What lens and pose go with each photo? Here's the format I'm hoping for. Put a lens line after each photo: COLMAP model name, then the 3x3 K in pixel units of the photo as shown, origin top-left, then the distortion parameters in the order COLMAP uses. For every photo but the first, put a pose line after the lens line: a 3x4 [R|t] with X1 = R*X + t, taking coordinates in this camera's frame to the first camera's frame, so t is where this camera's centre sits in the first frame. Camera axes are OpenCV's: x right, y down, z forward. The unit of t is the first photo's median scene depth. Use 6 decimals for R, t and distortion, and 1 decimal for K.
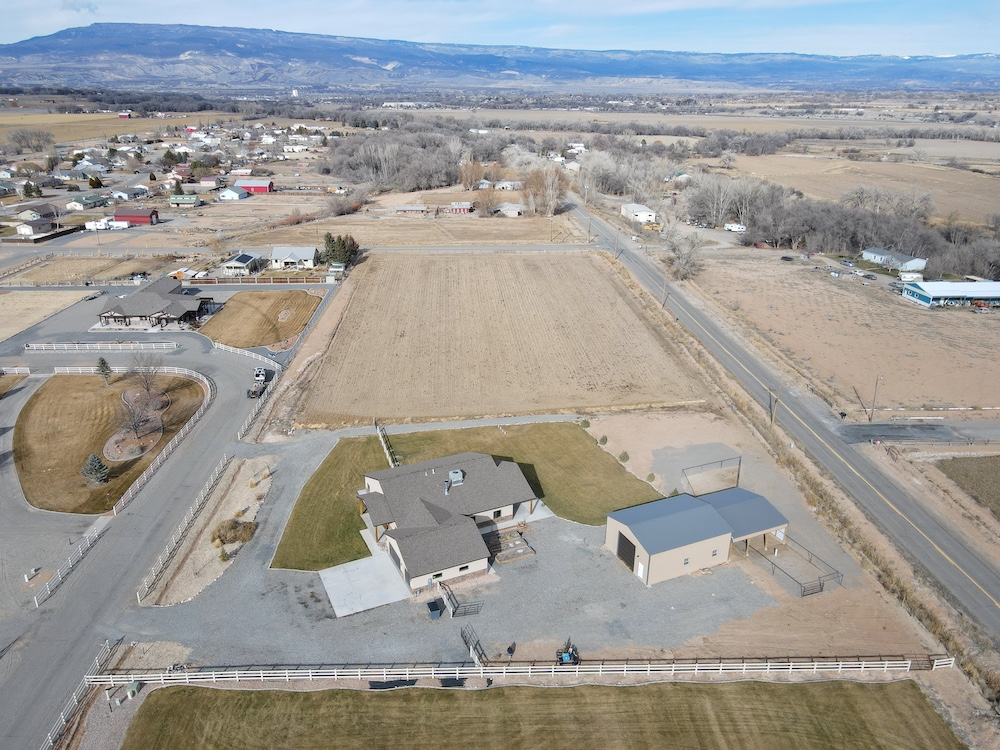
lens RADIAL K [[735.6, 0, 492.7], [0, 735.6, 372.8], [0, 0, 1]] dist [-0.004935, 0.031558]
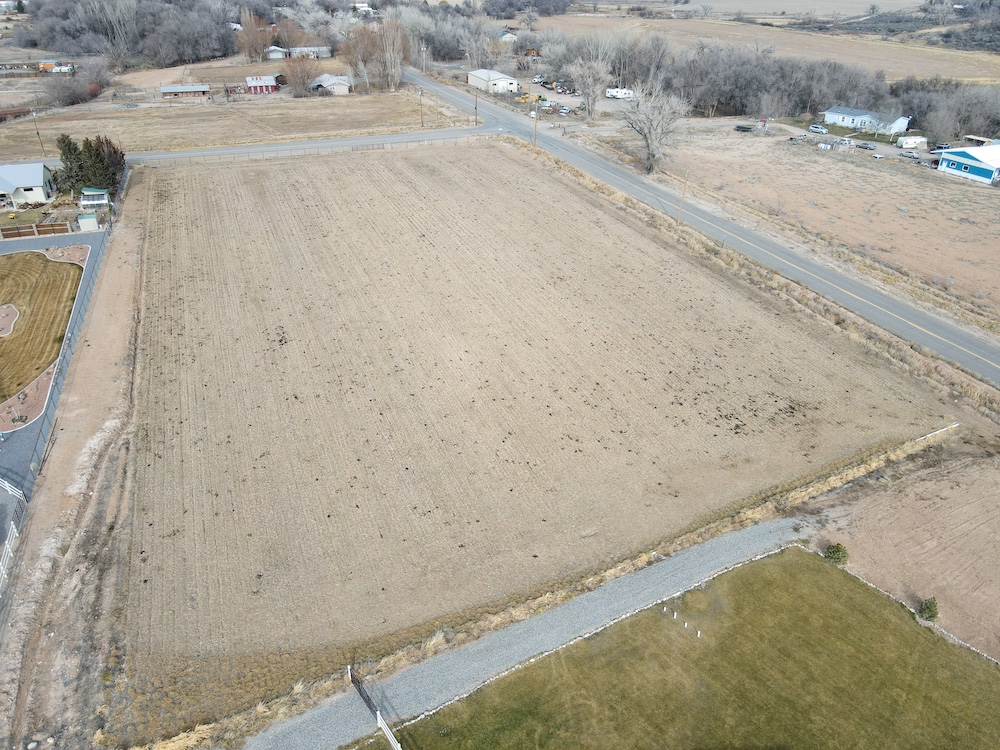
lens RADIAL K [[735.6, 0, 492.7], [0, 735.6, 372.8], [0, 0, 1]] dist [-0.004935, 0.031558]
pose [[0.952230, -0.154052, 0.263677, -0.124841], [0.112783, 0.979800, 0.165144, -0.097371], [-0.283792, -0.127517, 0.950369, 0.493973]]
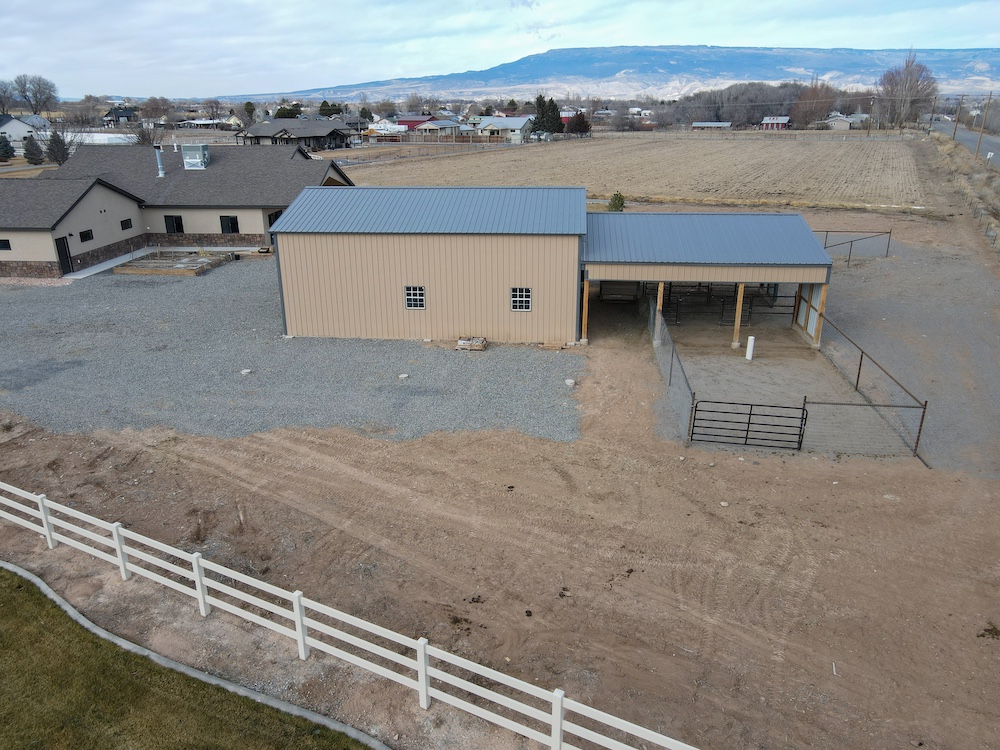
lens RADIAL K [[735.6, 0, 492.7], [0, 735.6, 372.8], [0, 0, 1]] dist [-0.004935, 0.031558]
pose [[0.863114, 0.157559, -0.479802, 0.239571], [-0.166625, 0.985729, 0.023955, 0.144238], [0.476729, 0.059271, 0.877050, 0.378330]]
